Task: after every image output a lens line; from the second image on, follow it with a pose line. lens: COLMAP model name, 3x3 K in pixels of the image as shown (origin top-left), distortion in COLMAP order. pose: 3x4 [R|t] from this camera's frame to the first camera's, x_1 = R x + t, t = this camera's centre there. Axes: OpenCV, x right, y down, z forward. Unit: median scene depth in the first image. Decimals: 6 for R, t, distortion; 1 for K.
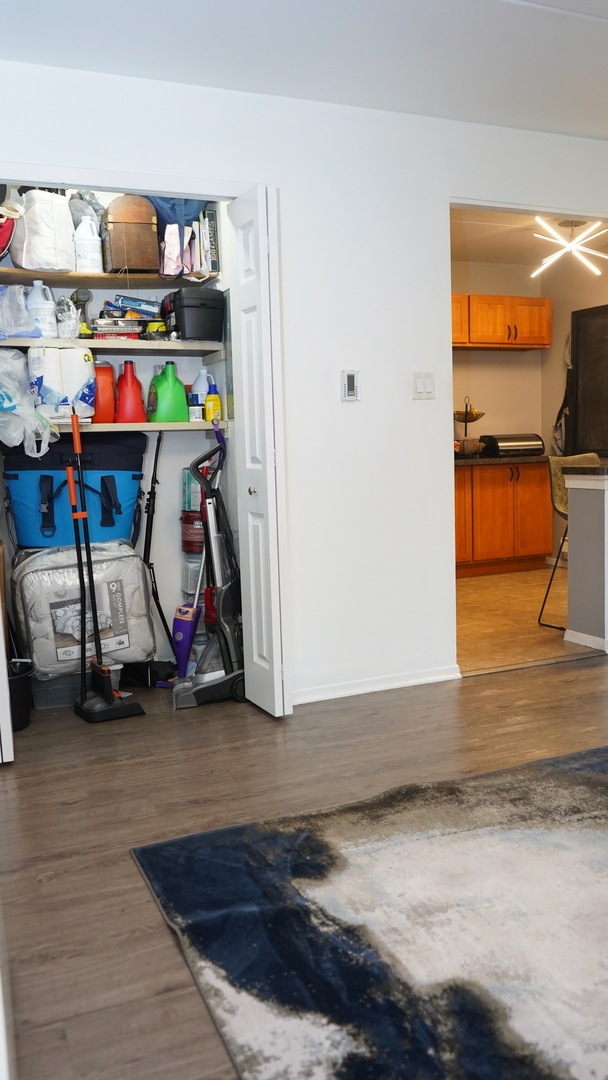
lens RADIAL K [[864.9, 0, 304.0], [0, 864.9, 540.0], [0, 0, 1]] dist [-0.013321, 0.012335]
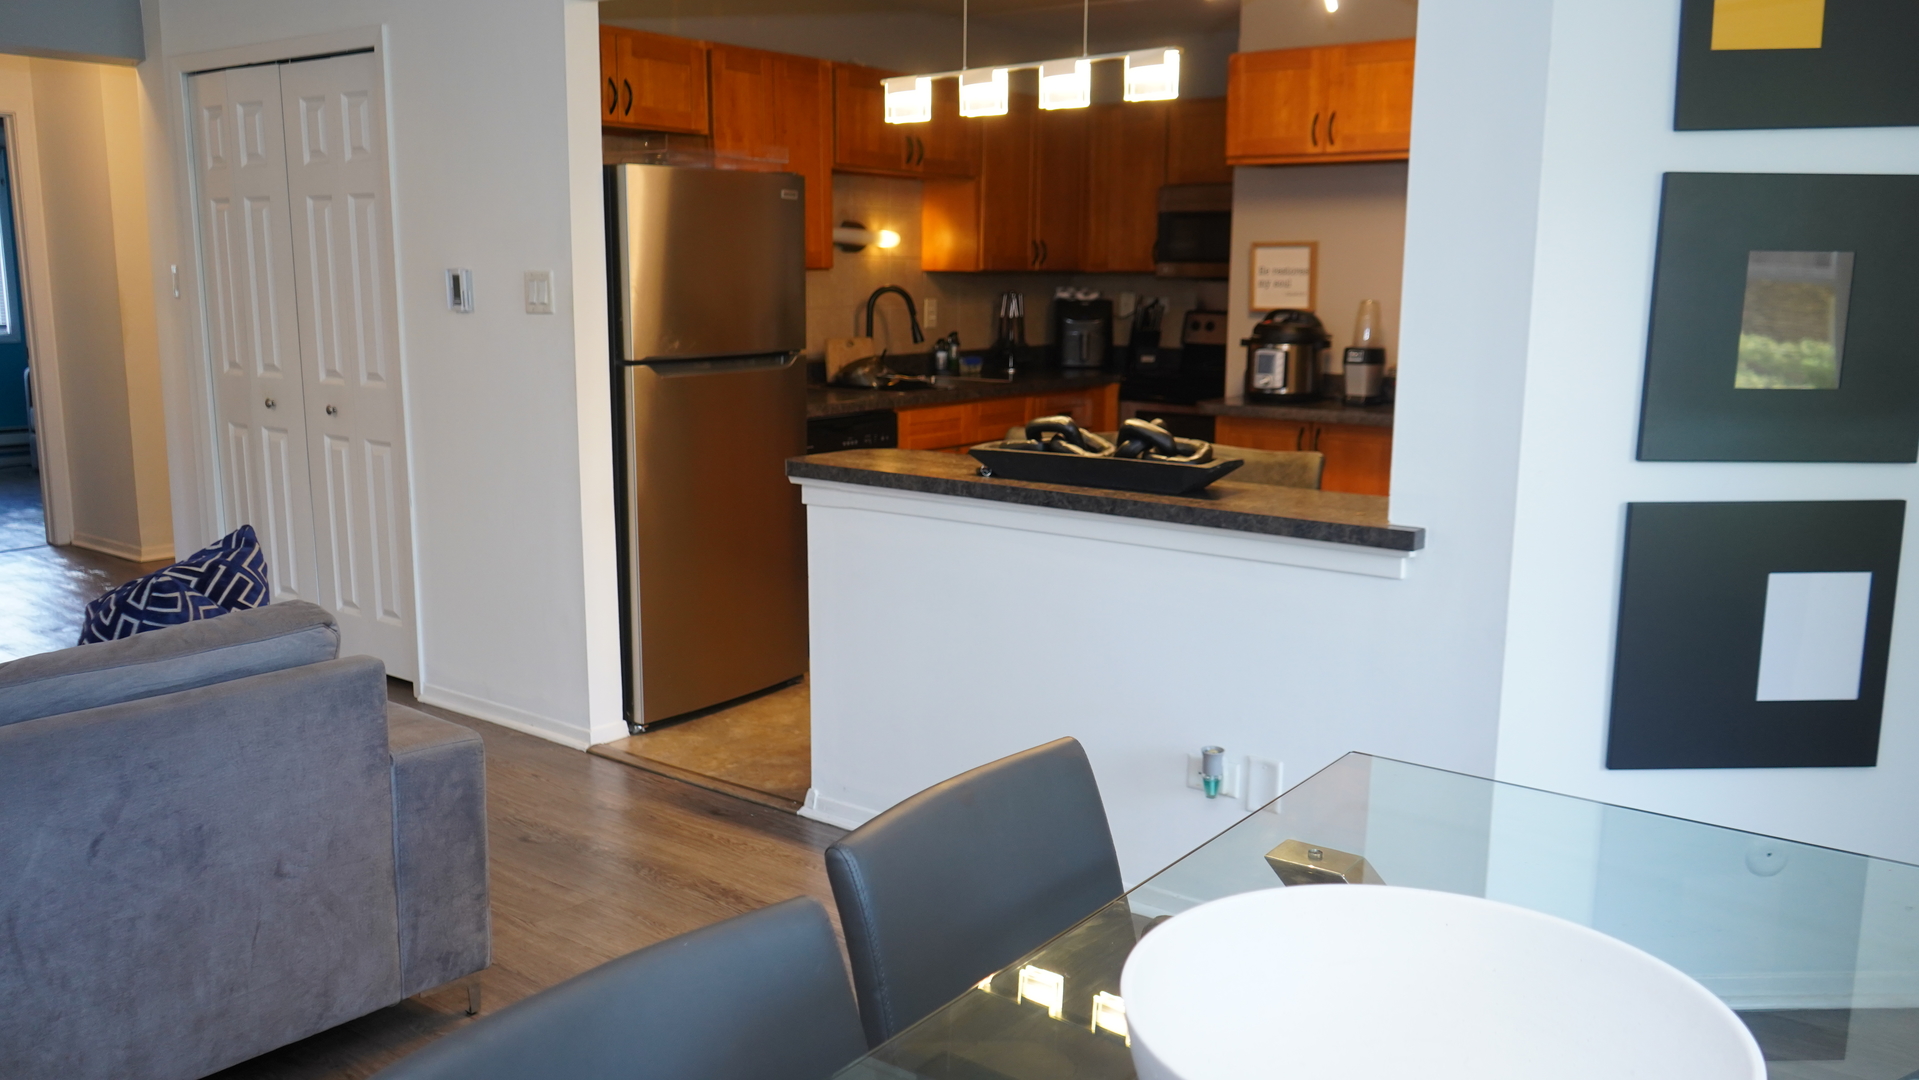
lens RADIAL K [[1536.8, 0, 953.3], [0, 1536.8, 549.6], [0, 0, 1]] dist [-0.013321, 0.012335]
pose [[0.497249, 0.196065, -0.845164, 0.743416], [-0.121128, 0.980279, 0.156144, -0.117513], [0.859111, 0.024730, 0.511192, 0.386310]]
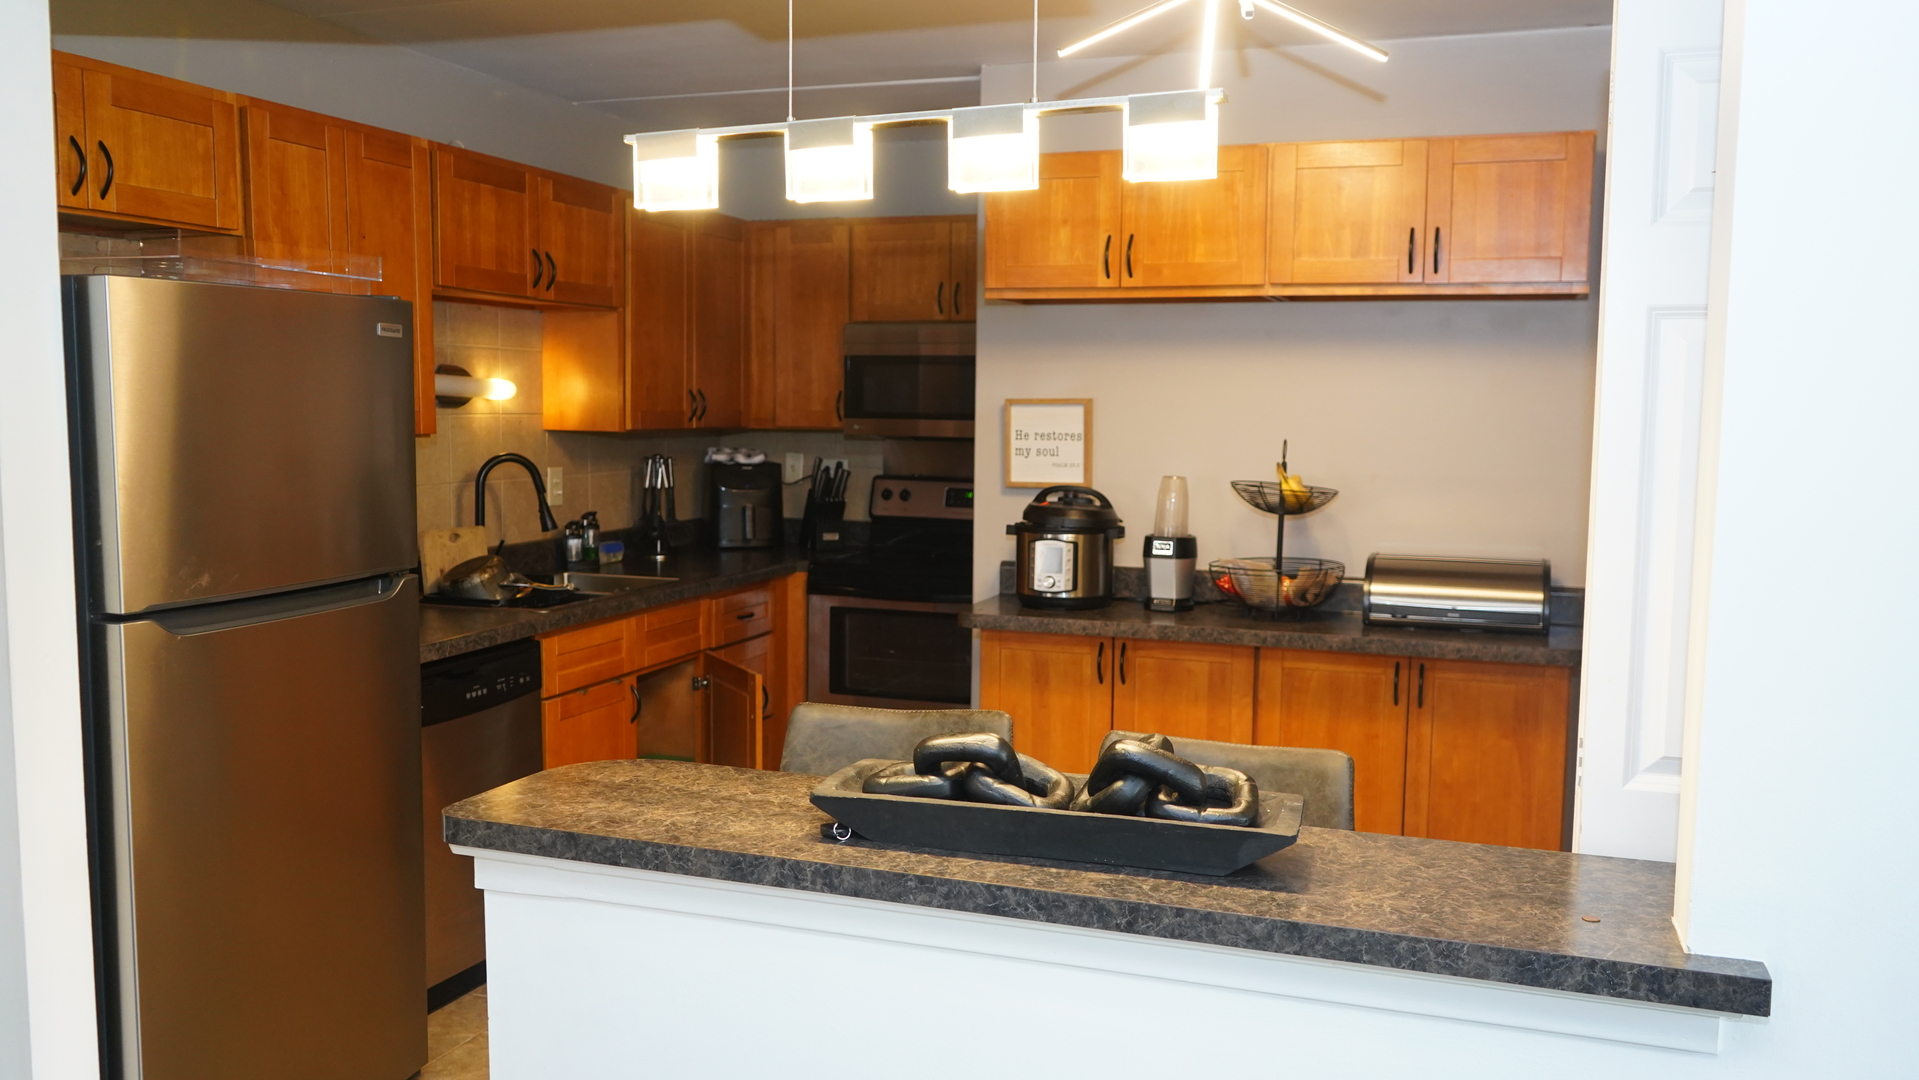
lens RADIAL K [[1536.8, 0, 953.3], [0, 1536.8, 549.6], [0, 0, 1]] dist [-0.013321, 0.012335]
pose [[0.734866, 0.108695, -0.669445, 0.499958], [-0.112156, 0.992960, 0.038105, -0.130188], [0.668874, 0.047080, 0.741883, 0.460380]]
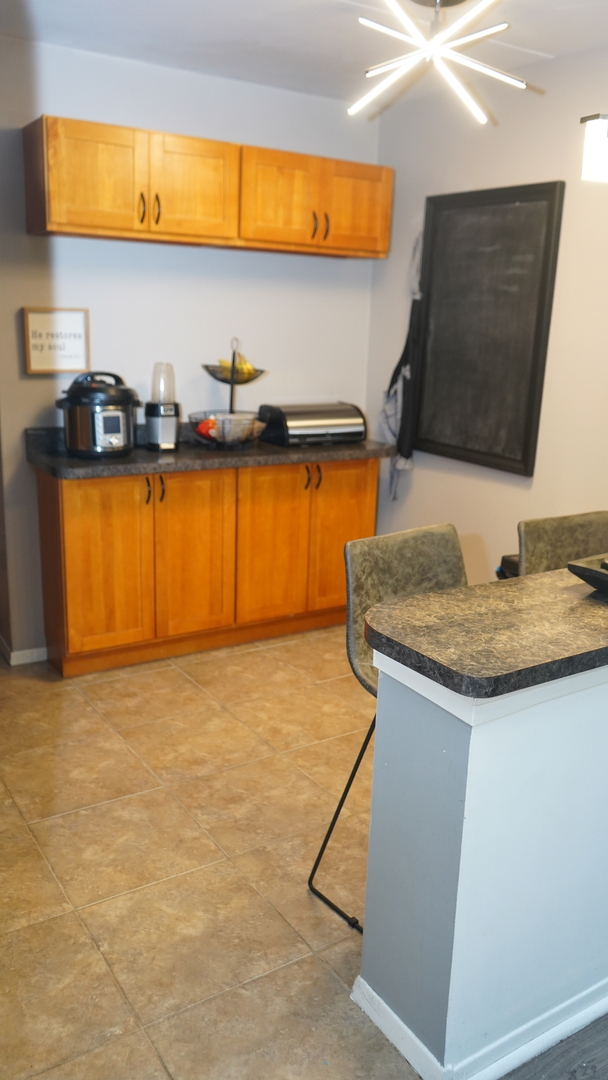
lens RADIAL K [[864.9, 0, 304.0], [0, 864.9, 540.0], [0, 0, 1]] dist [-0.013321, 0.012335]
pose [[0.984160, 0.024344, 0.175604, 0.136767], [-0.048588, 0.989638, 0.135116, -0.113698], [-0.170496, -0.141508, 0.975145, 0.427921]]
